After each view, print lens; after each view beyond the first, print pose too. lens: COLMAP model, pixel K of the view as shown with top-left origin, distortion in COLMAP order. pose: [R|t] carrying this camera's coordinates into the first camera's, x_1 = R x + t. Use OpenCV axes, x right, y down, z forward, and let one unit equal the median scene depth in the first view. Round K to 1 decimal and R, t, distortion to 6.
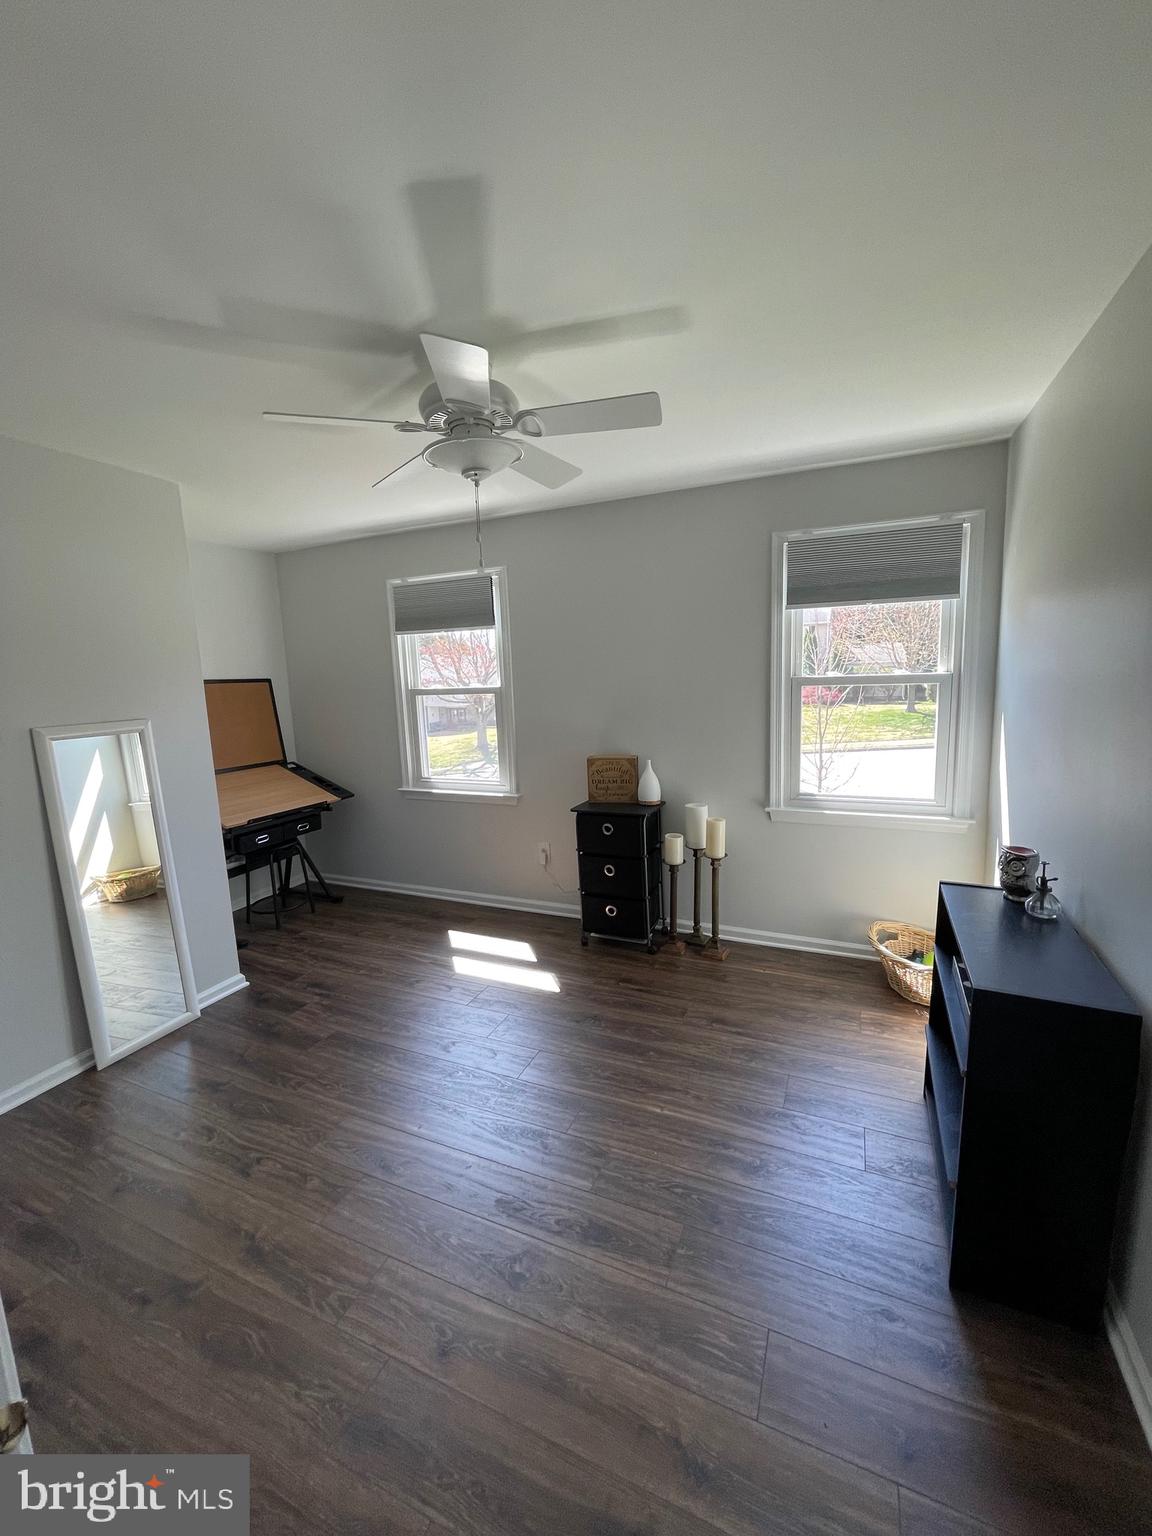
lens RADIAL K [[620.8, 0, 579.8], [0, 620.8, 763.4], [0, 0, 1]] dist [-0.001706, 0.000216]
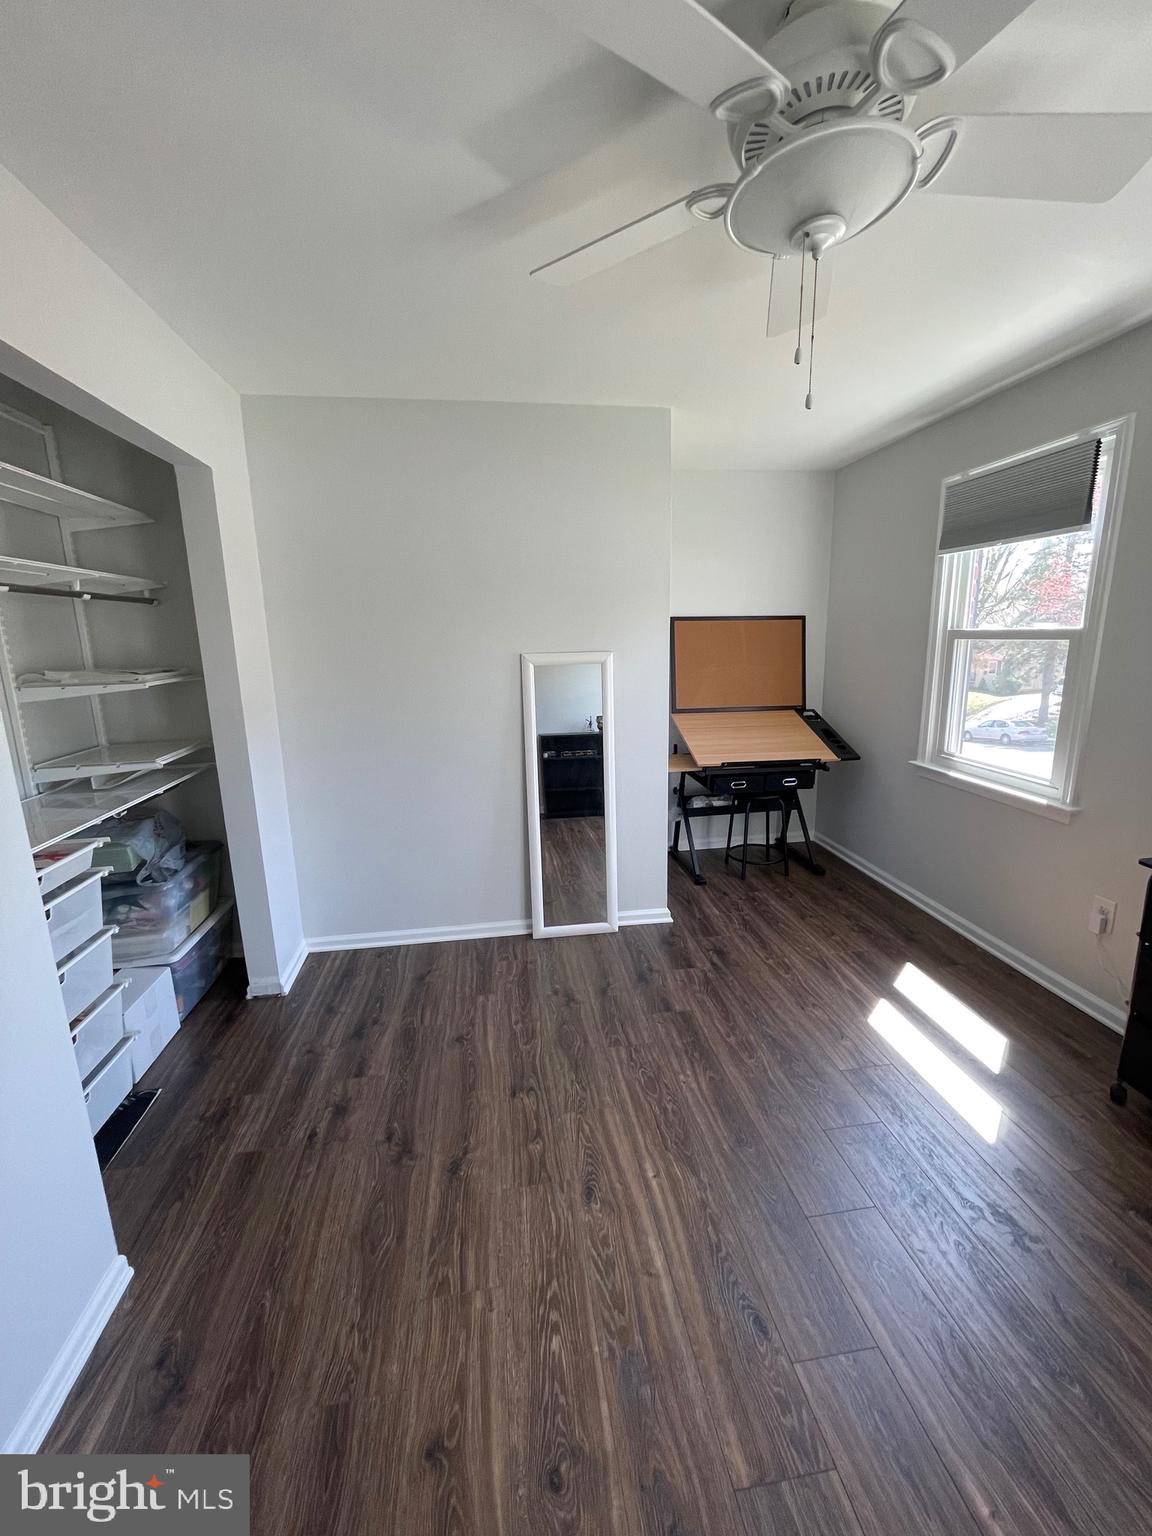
lens RADIAL K [[620.8, 0, 579.8], [0, 620.8, 763.4], [0, 0, 1]] dist [-0.001706, 0.000216]
pose [[0.531945, 0.197340, -0.823463, 0.140122], [-0.121554, 0.980189, 0.156377, -0.030286], [0.838009, 0.016912, 0.545395, 0.266941]]
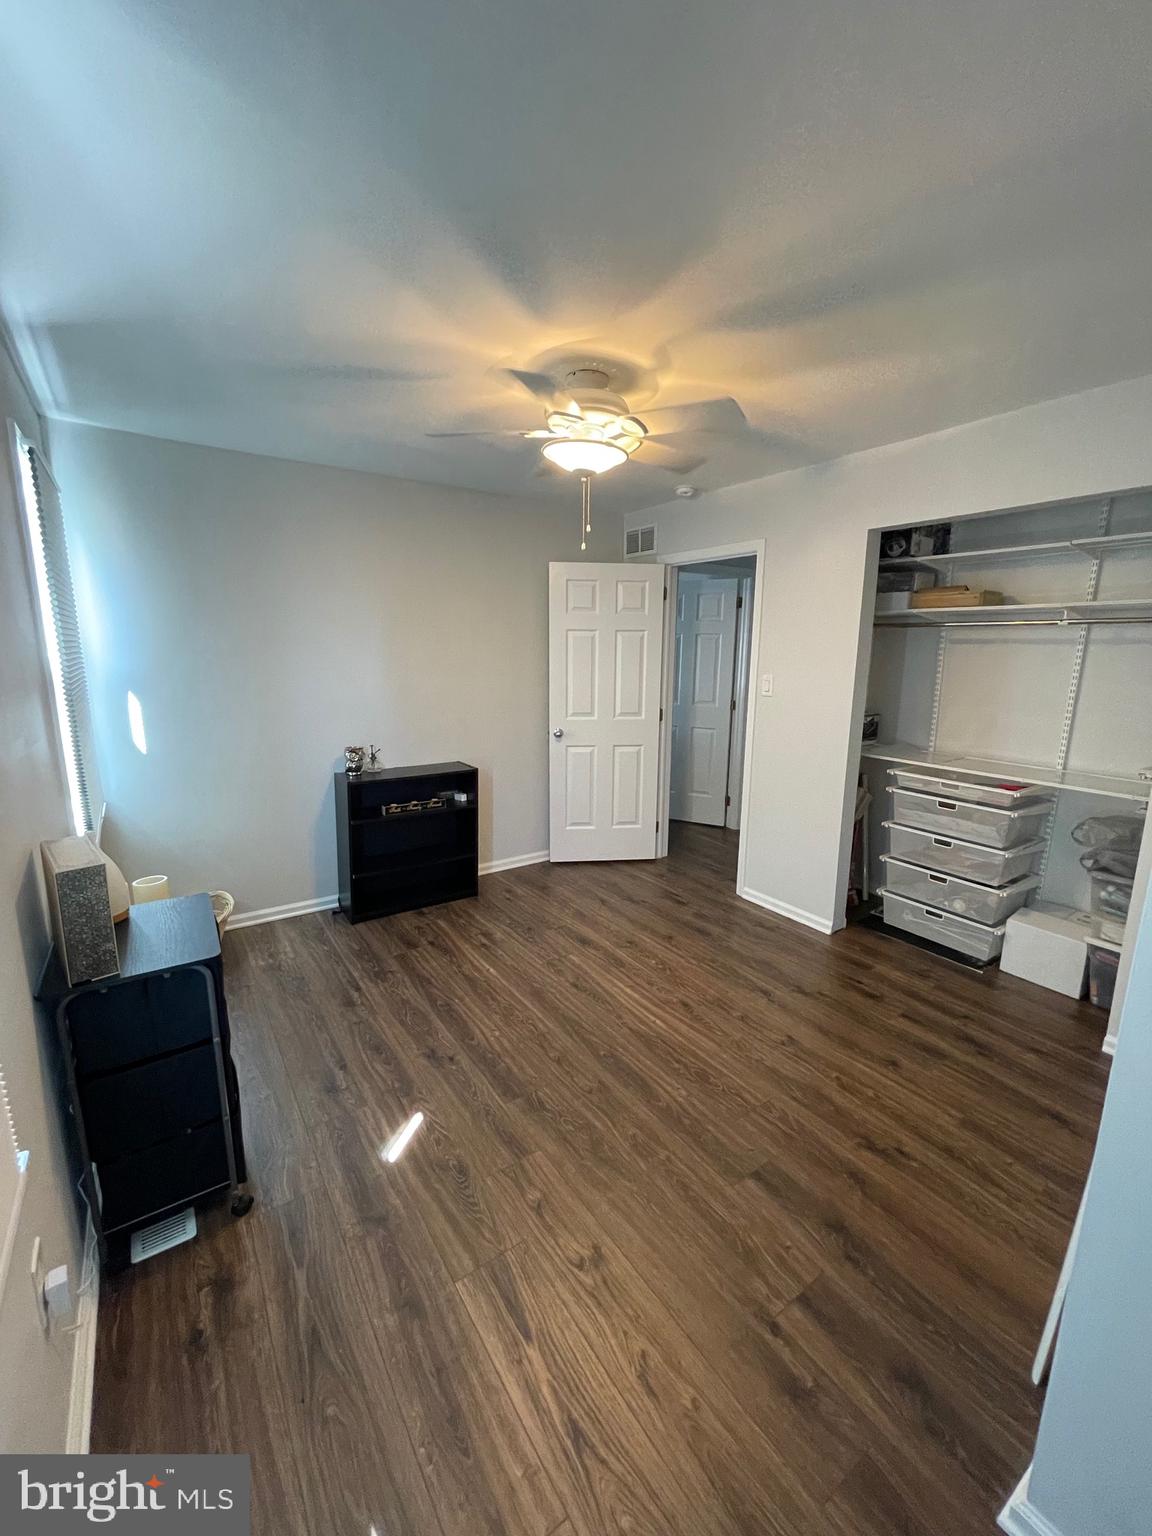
lens RADIAL K [[620.8, 0, 579.8], [0, 620.8, 763.4], [0, 0, 1]] dist [-0.001706, 0.000216]
pose [[-0.852272, -0.076887, 0.517417, -0.406478], [0.094053, 0.950496, 0.296162, -0.144523], [-0.514574, 0.301075, -0.802850, 1.070432]]
